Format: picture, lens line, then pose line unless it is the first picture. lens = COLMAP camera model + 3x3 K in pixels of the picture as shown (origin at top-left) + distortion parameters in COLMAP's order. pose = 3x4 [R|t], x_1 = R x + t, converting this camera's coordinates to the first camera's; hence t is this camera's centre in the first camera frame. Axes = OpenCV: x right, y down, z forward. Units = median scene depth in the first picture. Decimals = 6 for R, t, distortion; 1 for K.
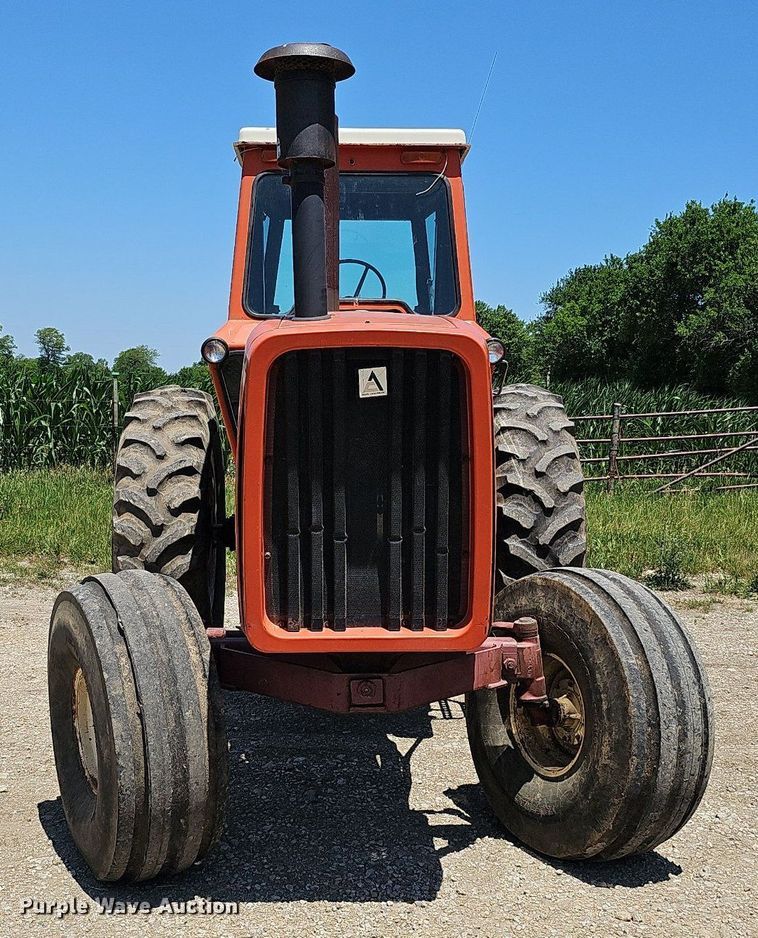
lens RADIAL K [[1124.6, 0, 379.0], [0, 1124.6, 469.0], [0, 0, 1]] dist [0.276632, -1.242202]
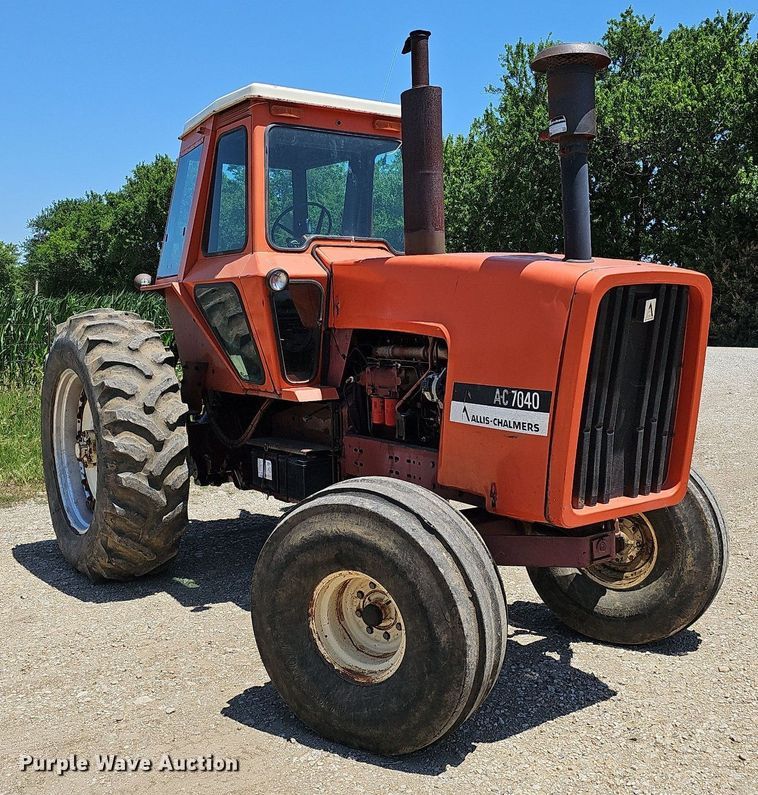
lens RADIAL K [[882.4, 0, 379.0], [0, 882.4, 364.0], [0, 0, 1]] dist [0.033326, -0.021846]
pose [[0.823086, -0.051212, 0.565603, -0.490761], [0.048462, 0.998627, 0.019897, -0.029118], [-0.565846, 0.011033, 0.824437, 0.190408]]
